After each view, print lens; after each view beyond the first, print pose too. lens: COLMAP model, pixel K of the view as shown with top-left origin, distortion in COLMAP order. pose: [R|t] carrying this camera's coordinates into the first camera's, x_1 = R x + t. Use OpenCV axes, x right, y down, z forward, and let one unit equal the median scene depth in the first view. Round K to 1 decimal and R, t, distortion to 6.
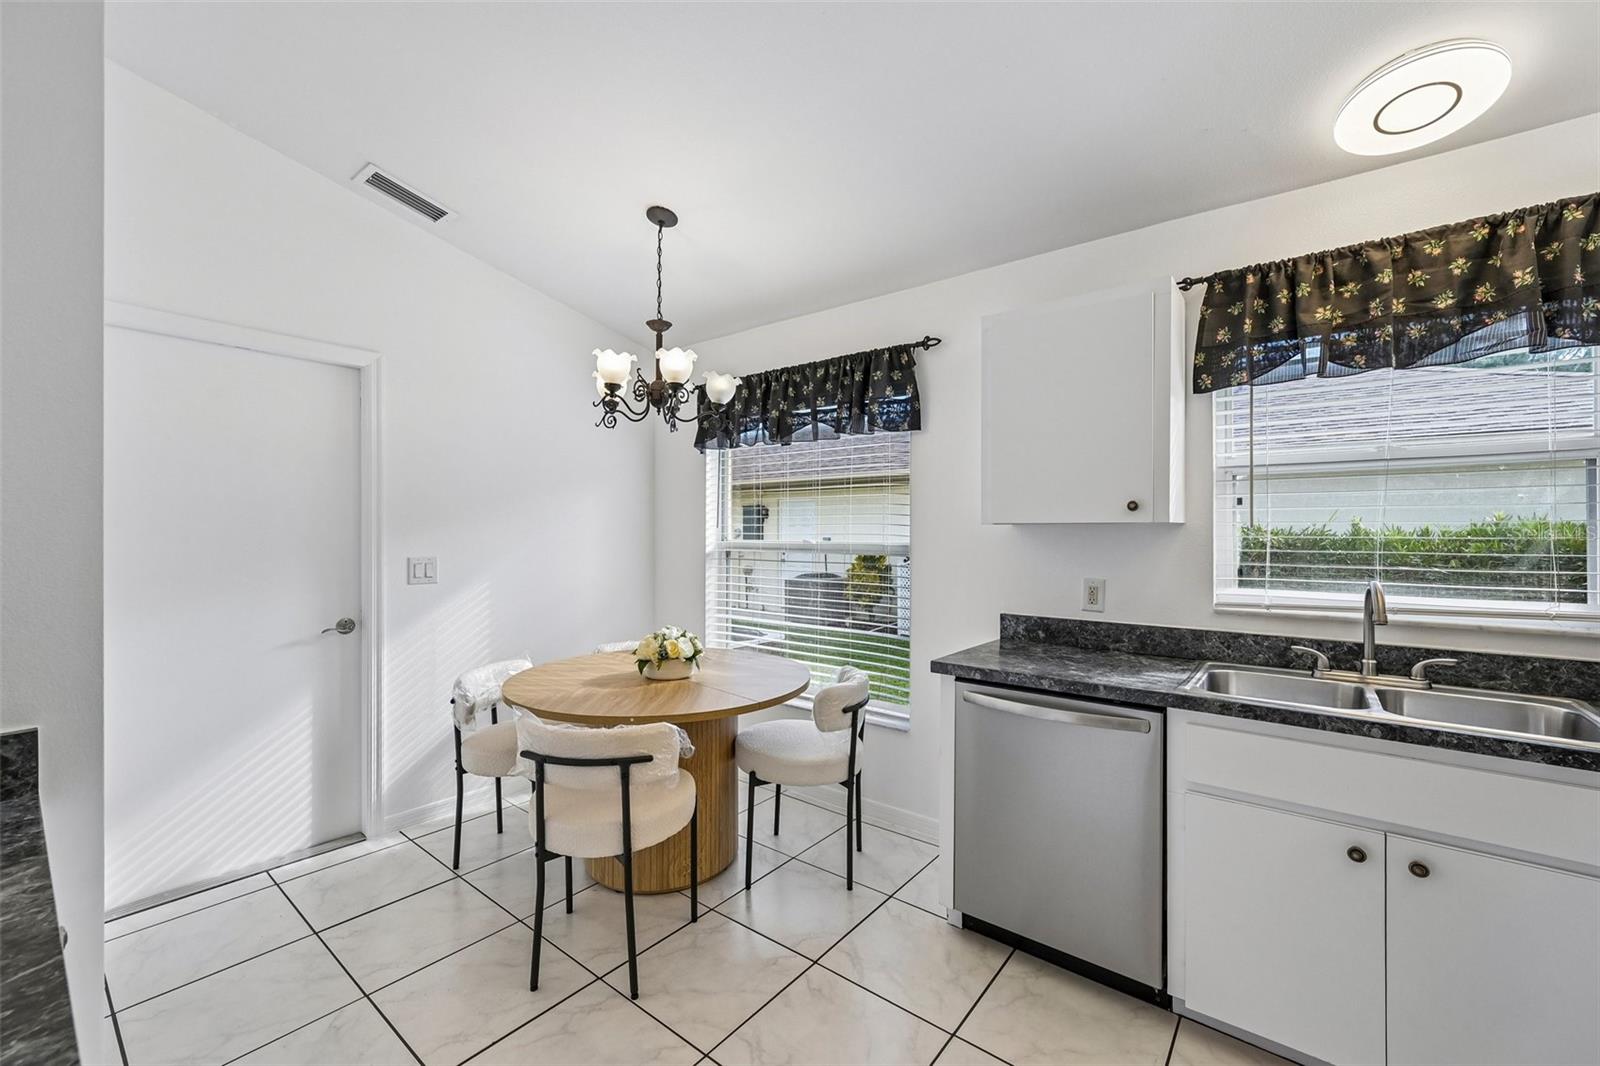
lens RADIAL K [[648.5, 0, 795.0], [0, 648.5, 534.0], [0, 0, 1]] dist [0.001982, 0.000204]
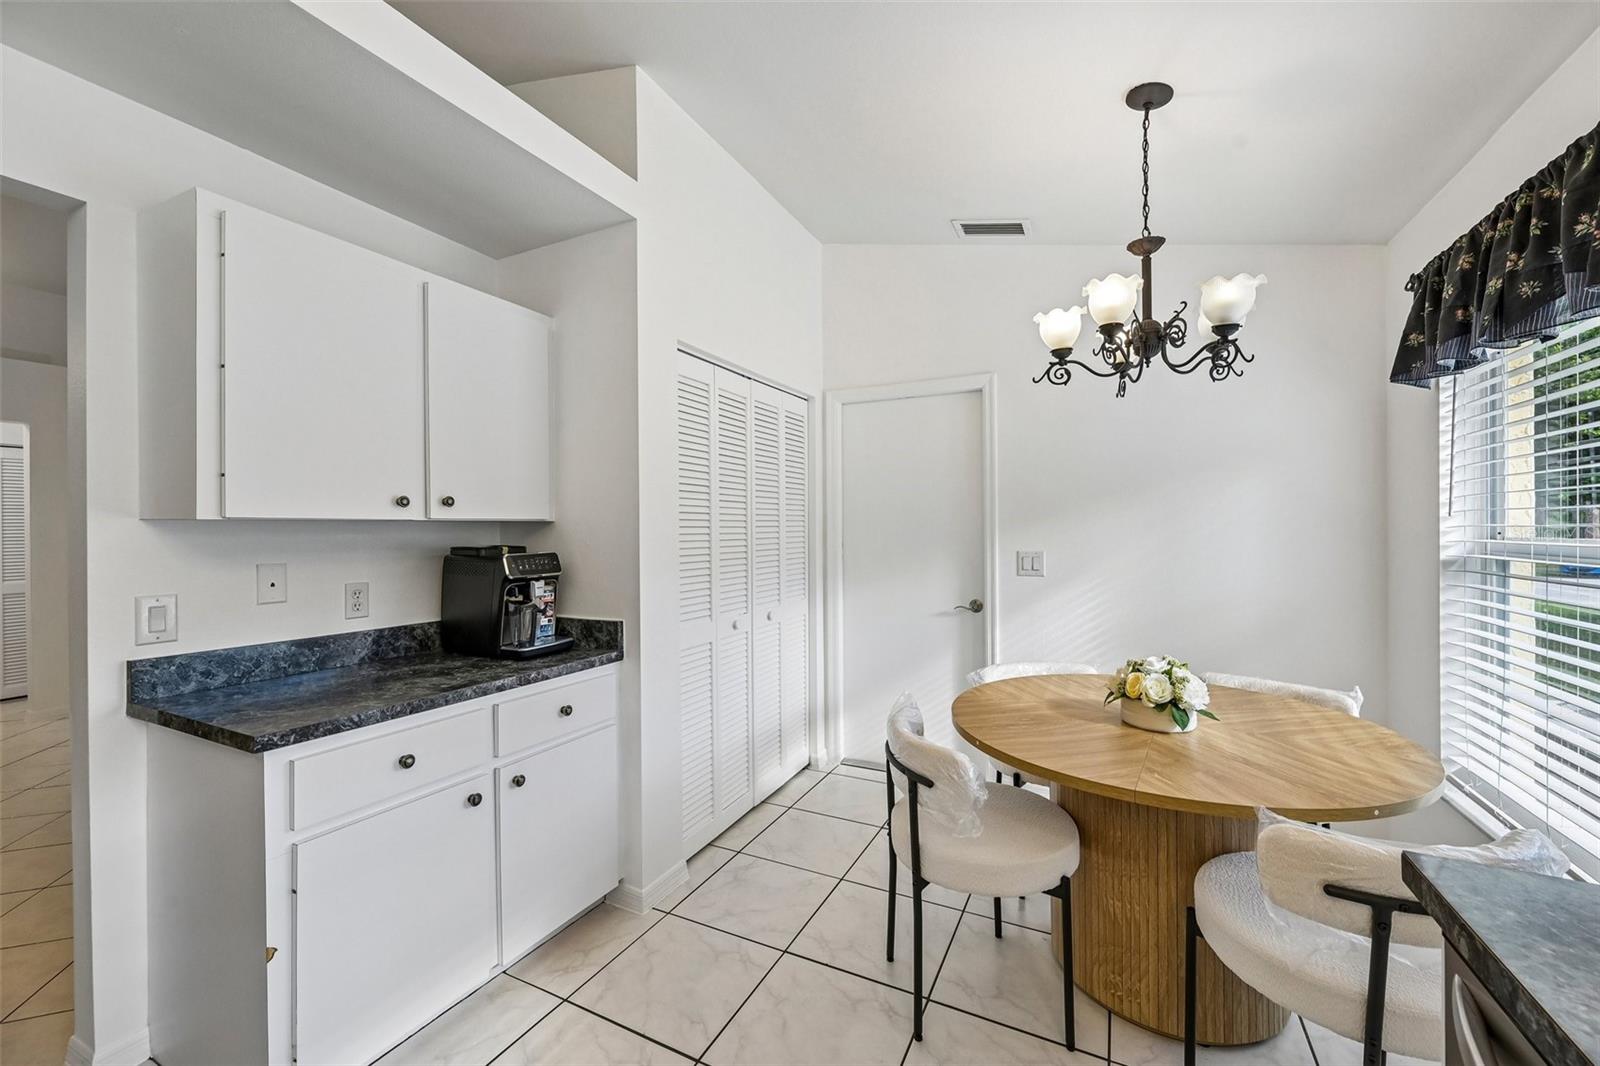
lens RADIAL K [[630.5, 0, 797.6], [0, 630.5, 532.0], [0, 0, 1]] dist [-0.000349, -0.000175]
pose [[0.205581, -0.000567, -0.978640, 0.614755], [0.005519, 0.999985, 0.000580, 0.002128], [0.978625, -0.005520, 0.205581, 0.691970]]
